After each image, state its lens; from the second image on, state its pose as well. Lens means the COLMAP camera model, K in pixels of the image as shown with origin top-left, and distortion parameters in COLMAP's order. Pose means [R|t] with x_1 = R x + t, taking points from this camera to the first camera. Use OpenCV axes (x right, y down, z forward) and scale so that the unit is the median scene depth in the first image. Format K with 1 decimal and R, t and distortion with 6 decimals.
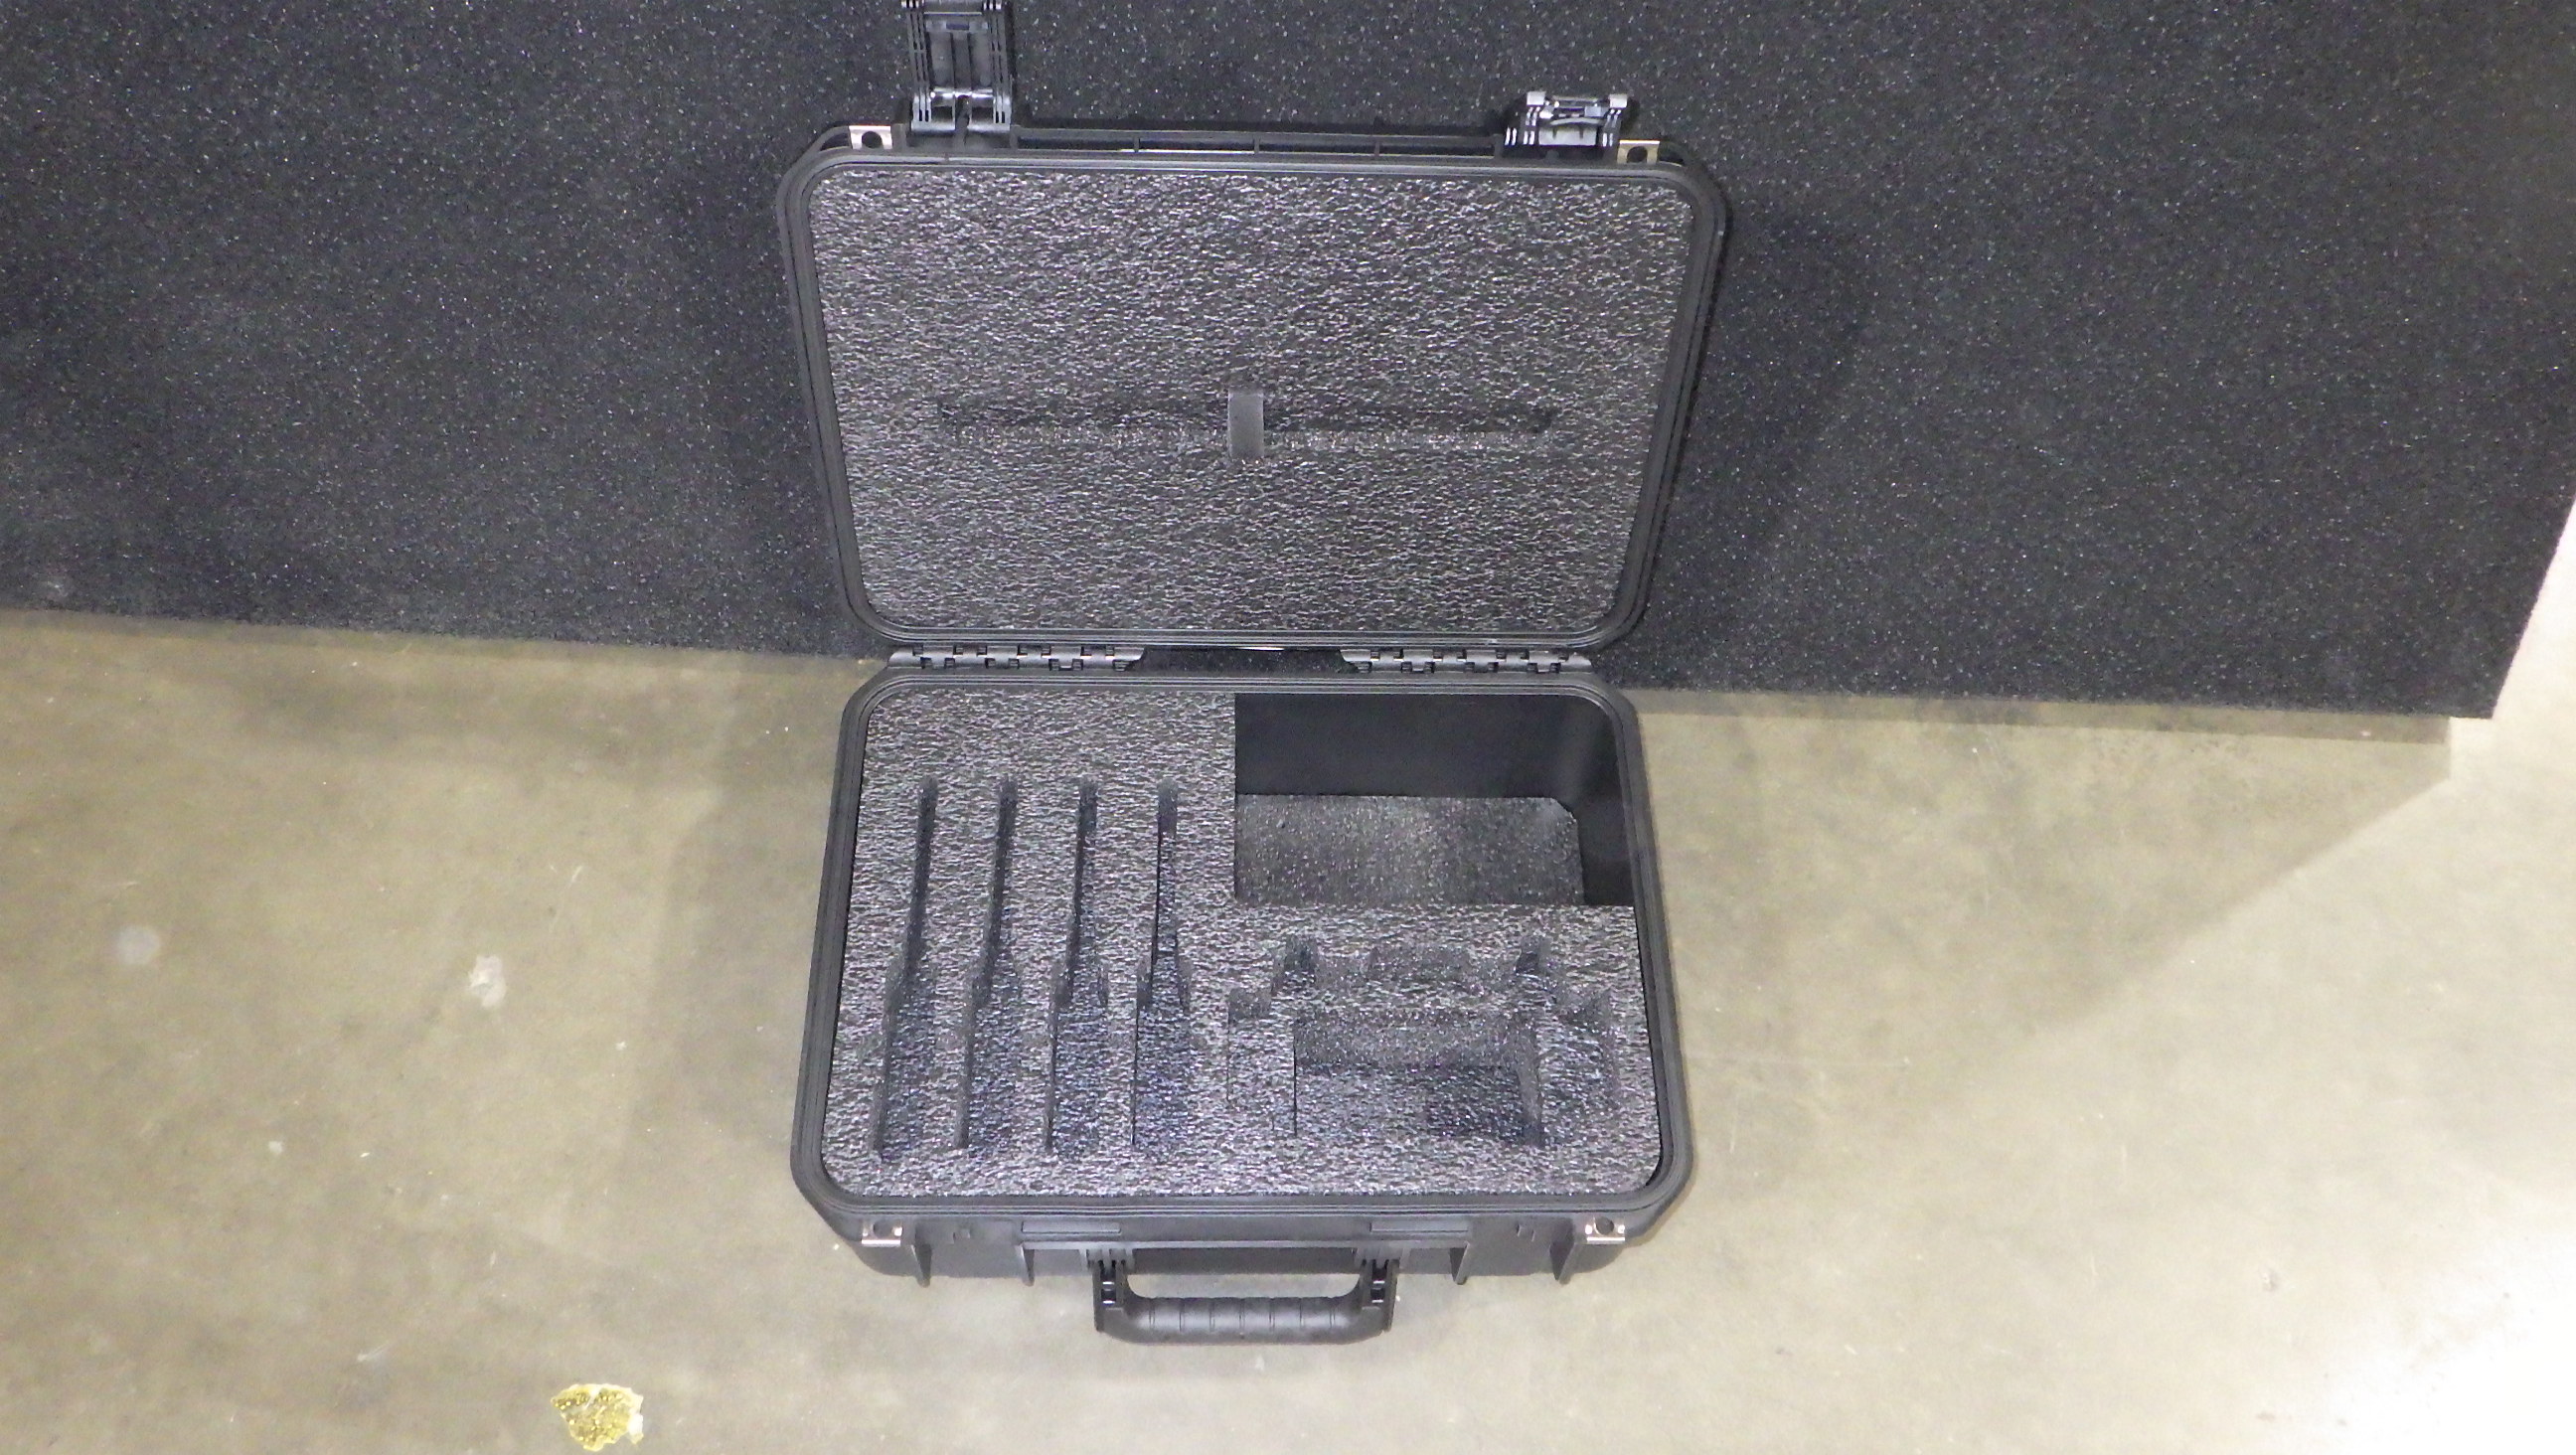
lens RADIAL K [[2174.1, 0, 1288.7], [0, 2174.1, 713.0], [0, 0, 1]] dist [0.004343, -0.009294]
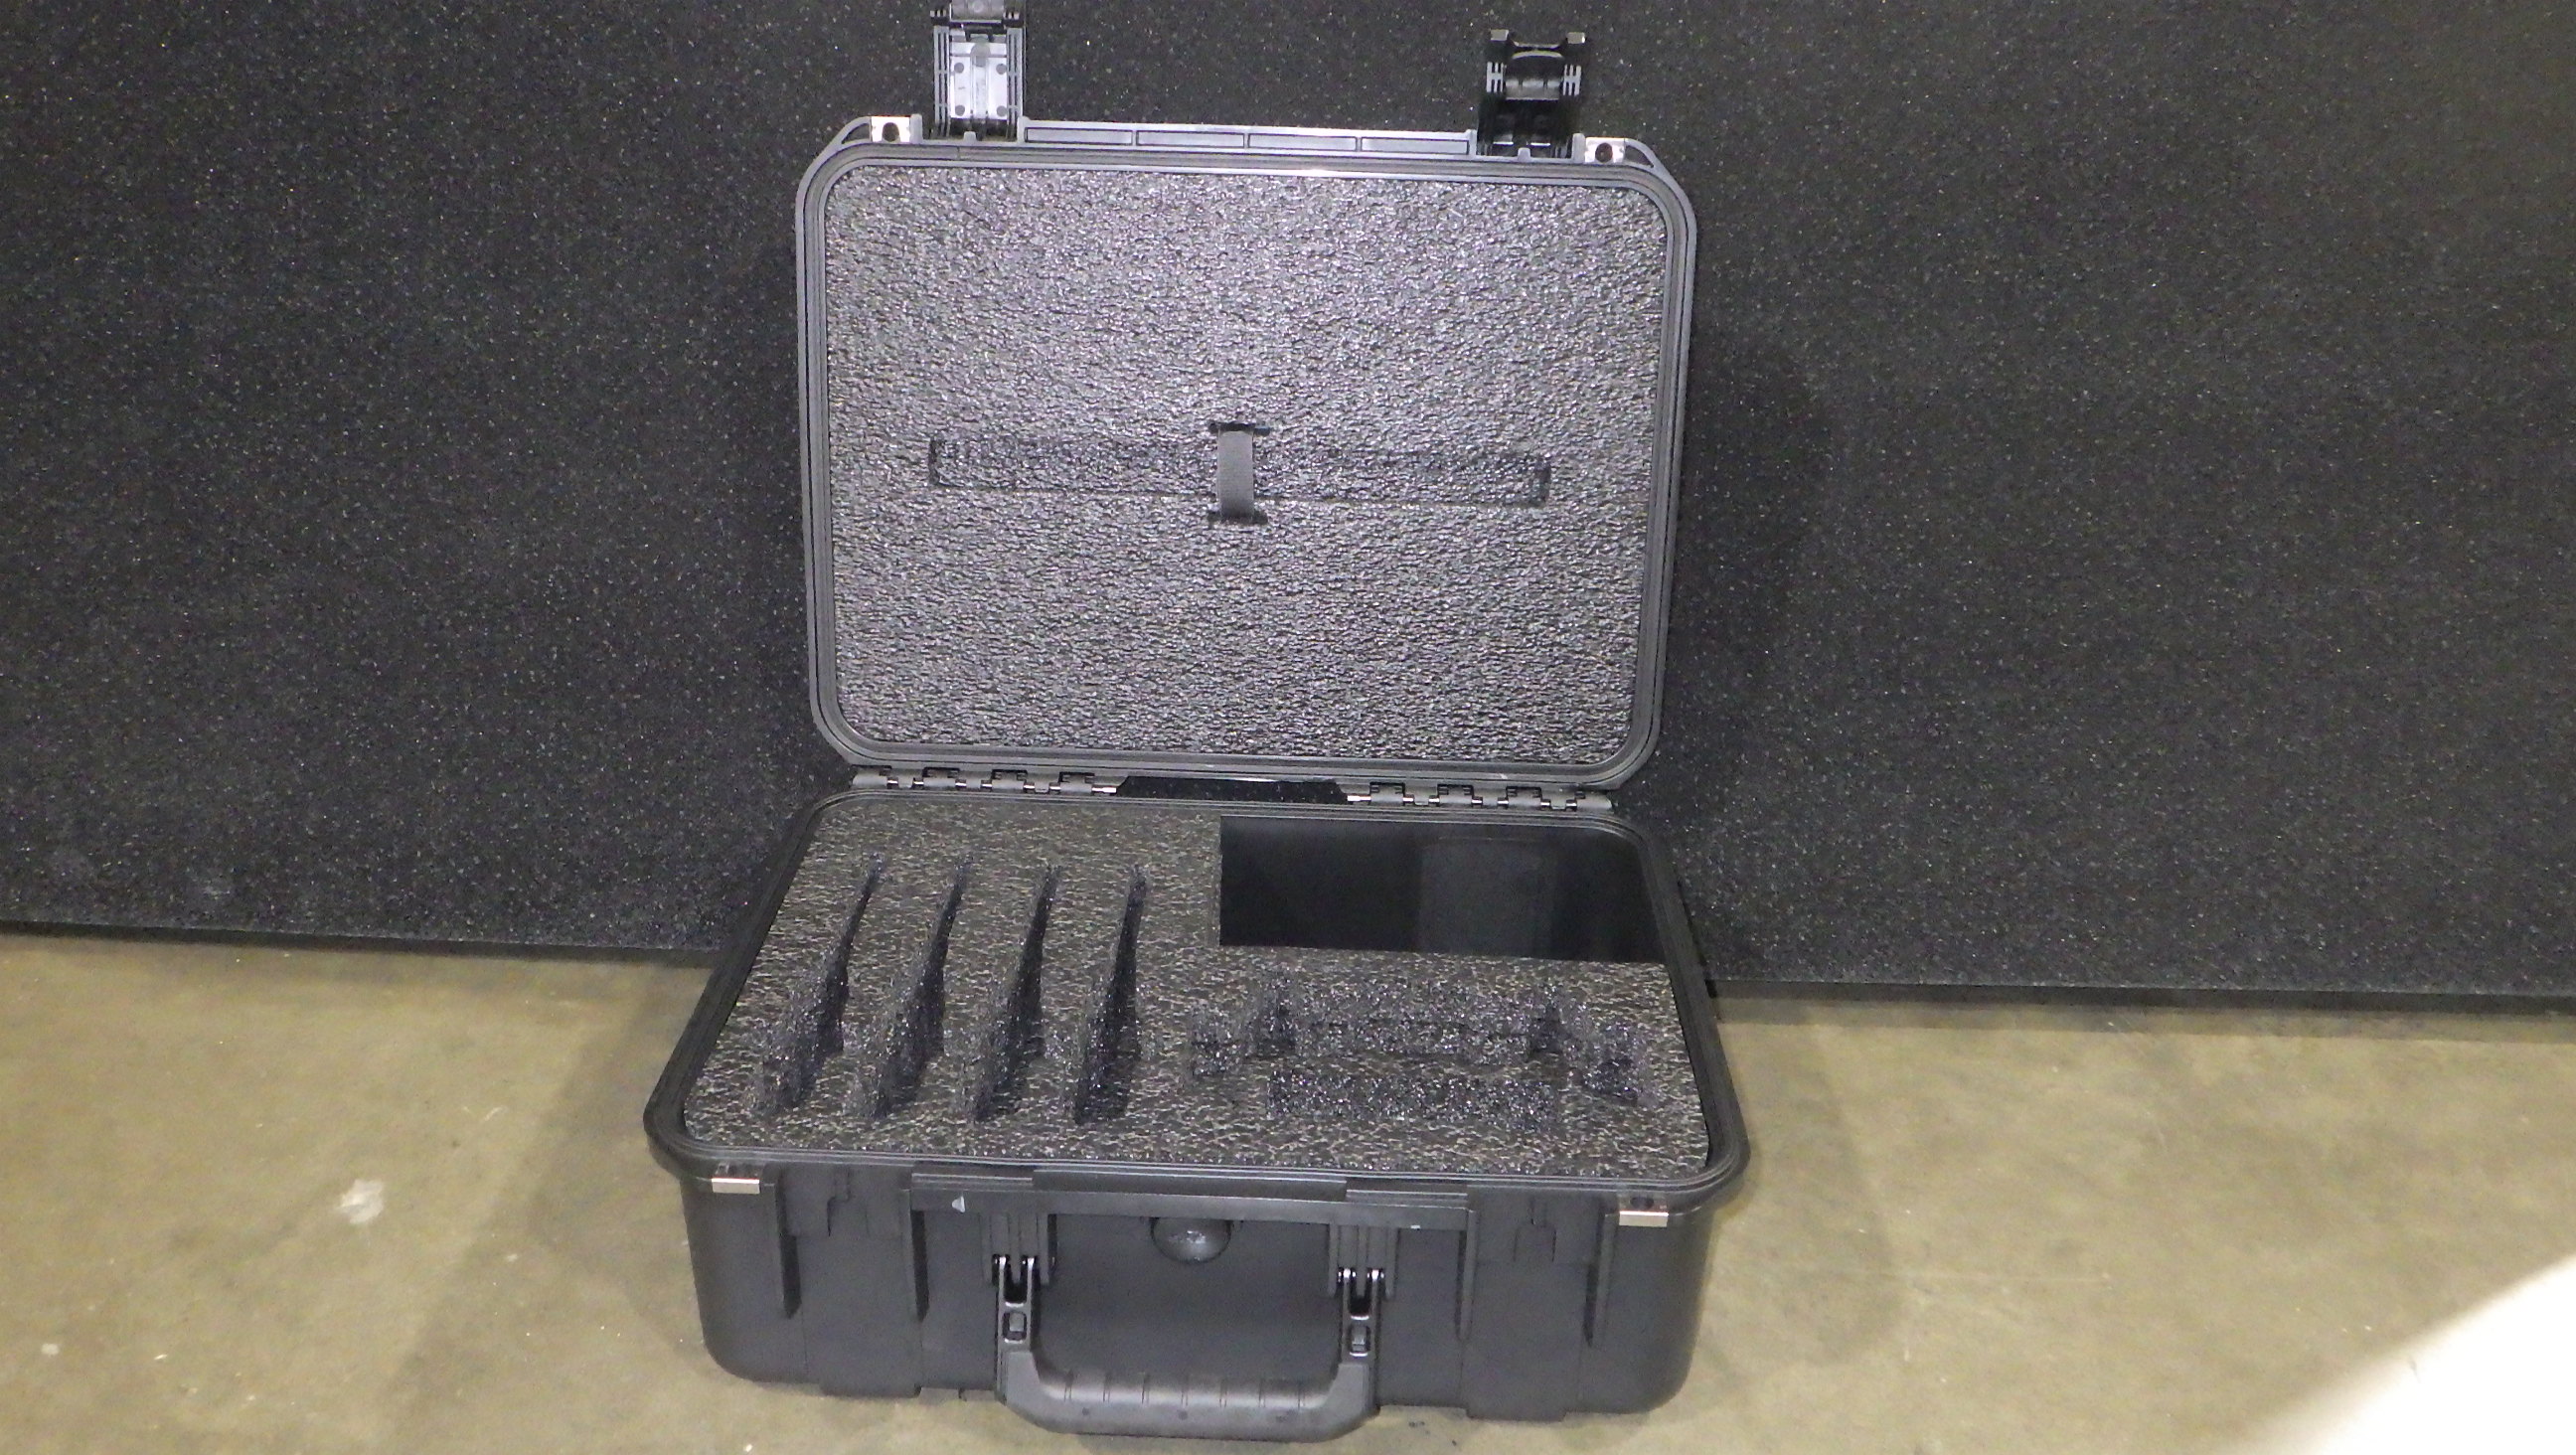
lens RADIAL K [[2174.1, 0, 1288.7], [0, 2174.1, 713.0], [0, 0, 1]] dist [0.004343, -0.009294]
pose [[0.998995, 0.002866, -0.044729, 0.048634], [-0.026528, 0.842197, -0.538517, 0.487258], [0.036127, 0.539163, 0.841426, 0.219637]]
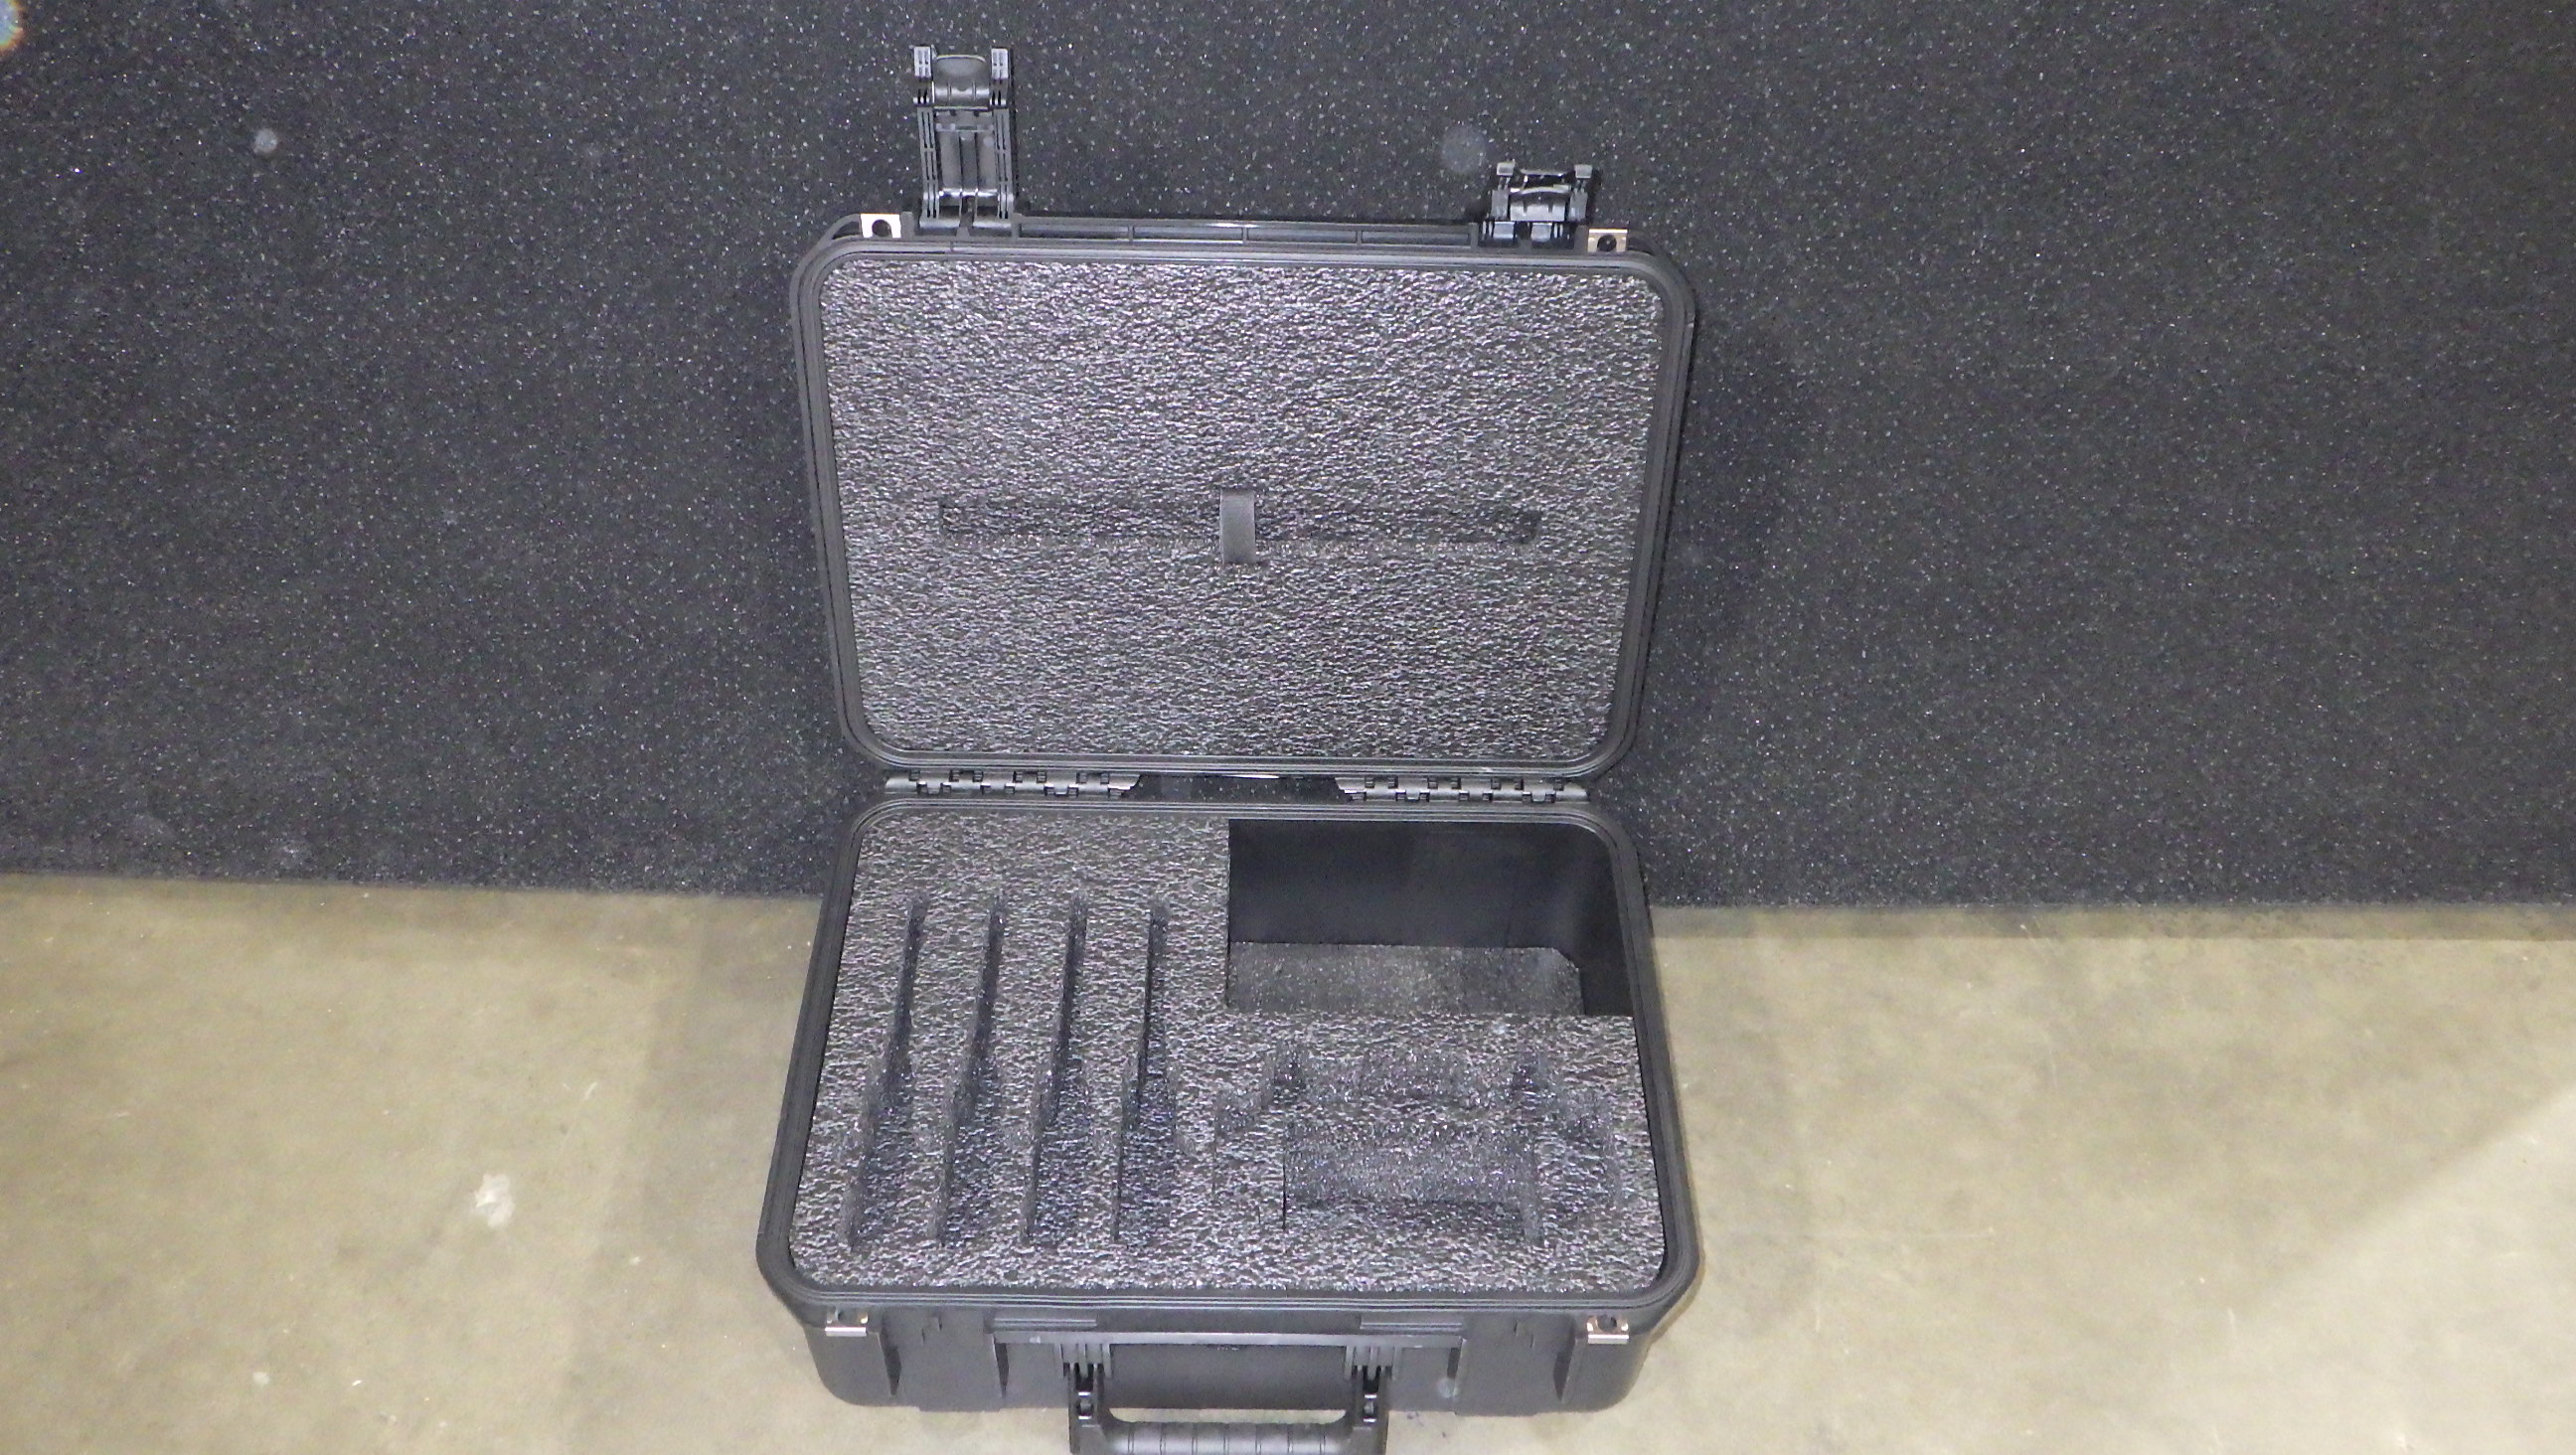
lens RADIAL K [[2174.1, 0, 1288.7], [0, 2174.1, 713.0], [0, 0, 1]] dist [0.004343, -0.009294]
pose [[0.999842, -0.000540, -0.017769, 0.022143], [-0.003120, 0.978687, -0.205336, 0.160920], [0.017501, 0.205359, 0.978530, 0.013415]]
